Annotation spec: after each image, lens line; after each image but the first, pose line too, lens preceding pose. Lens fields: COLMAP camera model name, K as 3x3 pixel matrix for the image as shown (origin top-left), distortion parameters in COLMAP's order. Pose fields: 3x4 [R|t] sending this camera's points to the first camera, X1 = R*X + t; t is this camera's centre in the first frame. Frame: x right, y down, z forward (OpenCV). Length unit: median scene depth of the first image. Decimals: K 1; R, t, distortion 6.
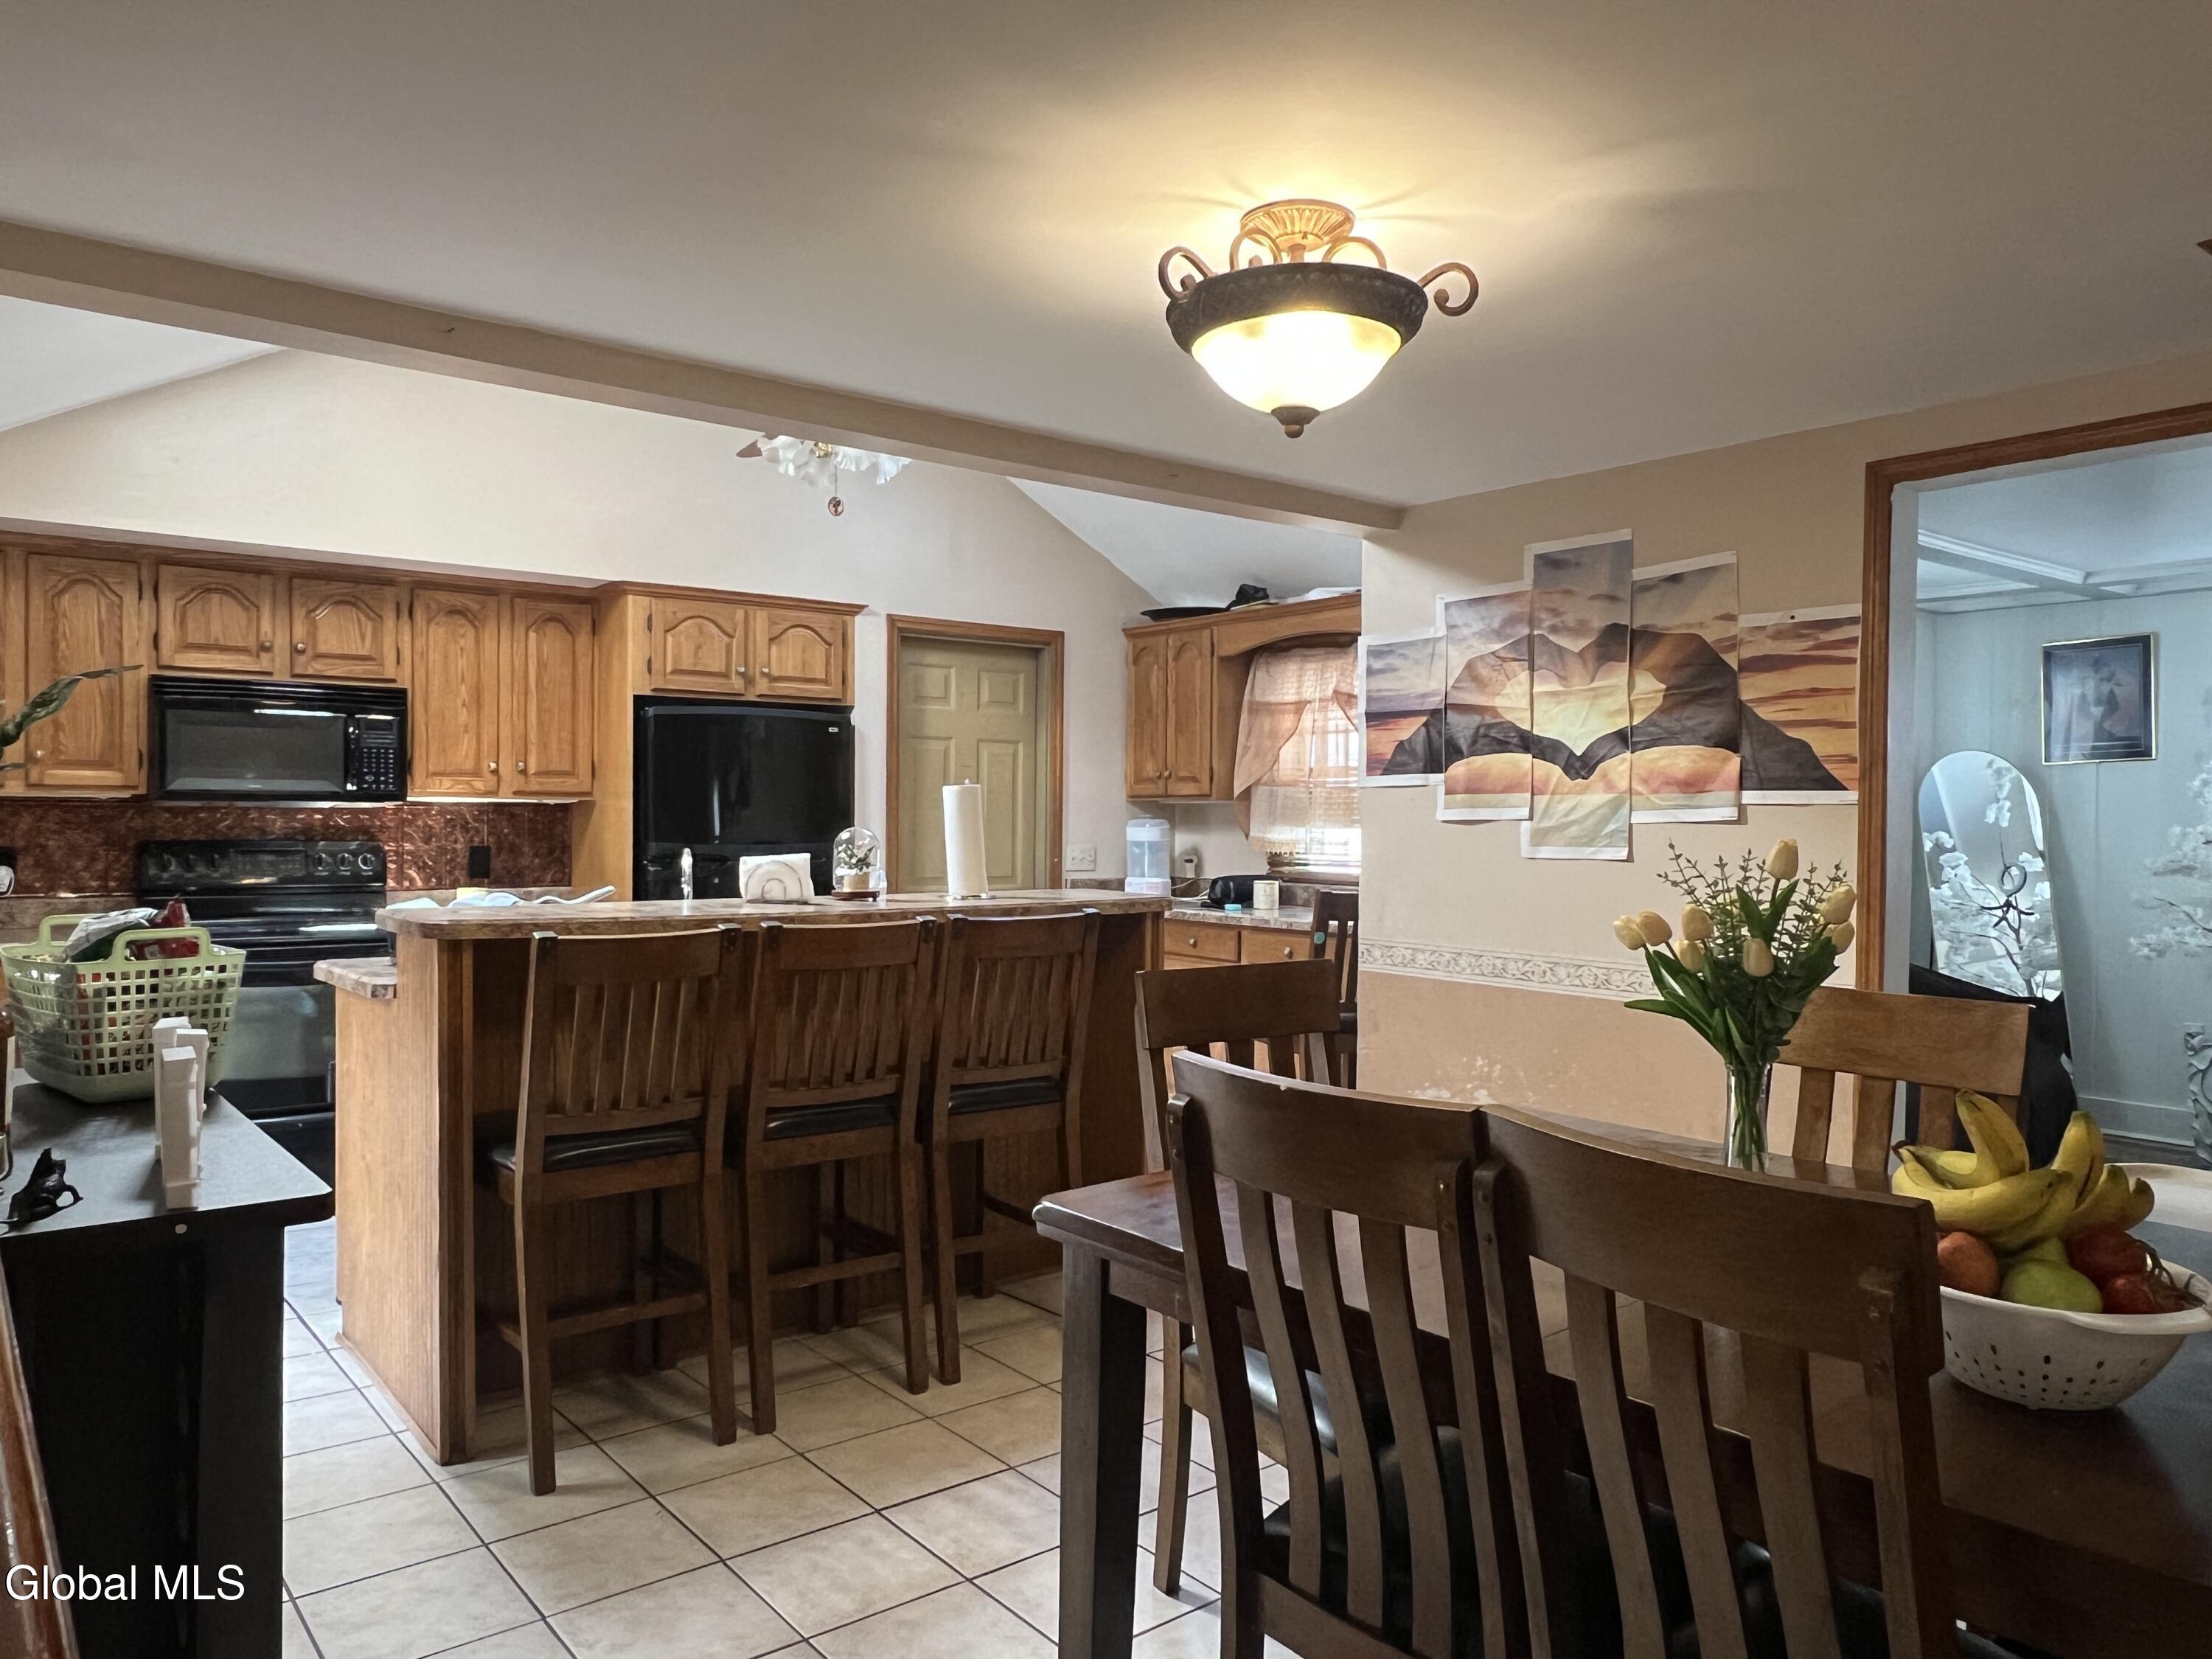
lens RADIAL K [[1499.2, 0, 1102.7], [0, 1499.2, 828.3], [0, 0, 1]] dist [0.002481, 0.000044]
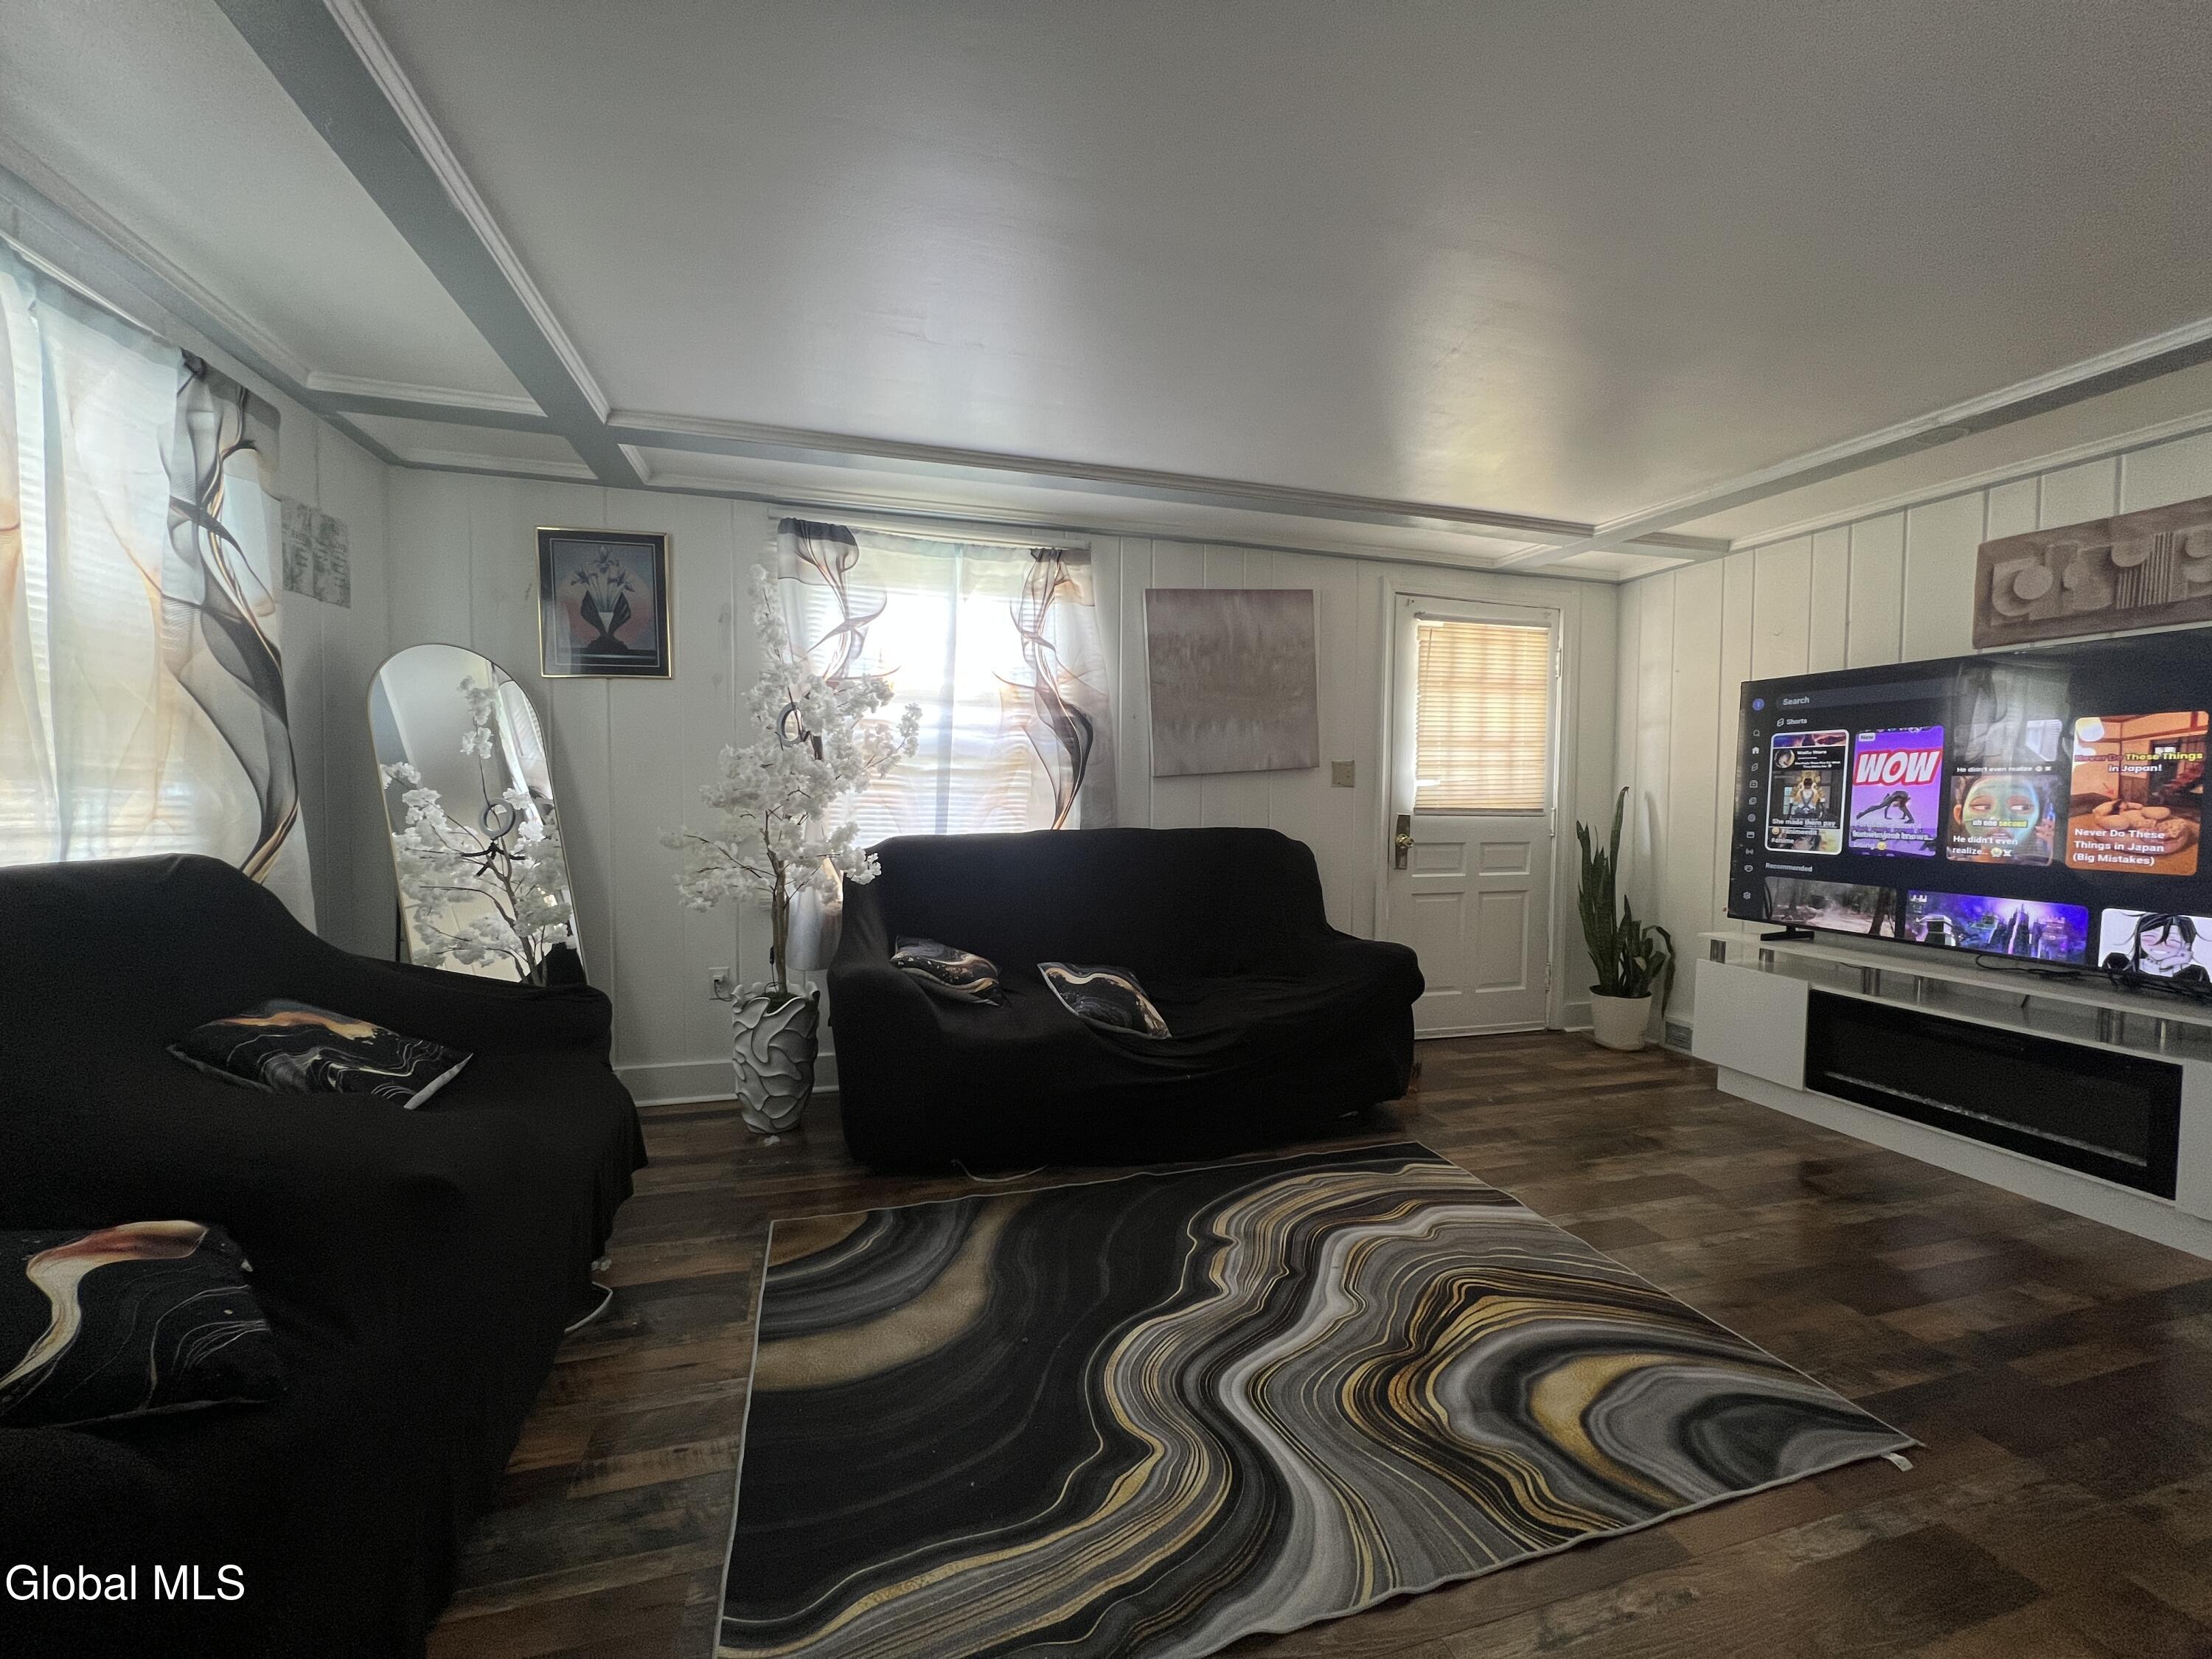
lens RADIAL K [[894.4, 0, 1101.3], [0, 894.4, 833.0], [0, 0, 1]] dist [0.005809, 0.000679]
pose [[0.378427, -0.043754, 0.924596, 0.264051], [0.000828, 0.998898, 0.046931, 0.018099], [-0.925631, -0.016994, 0.378047, 0.490186]]
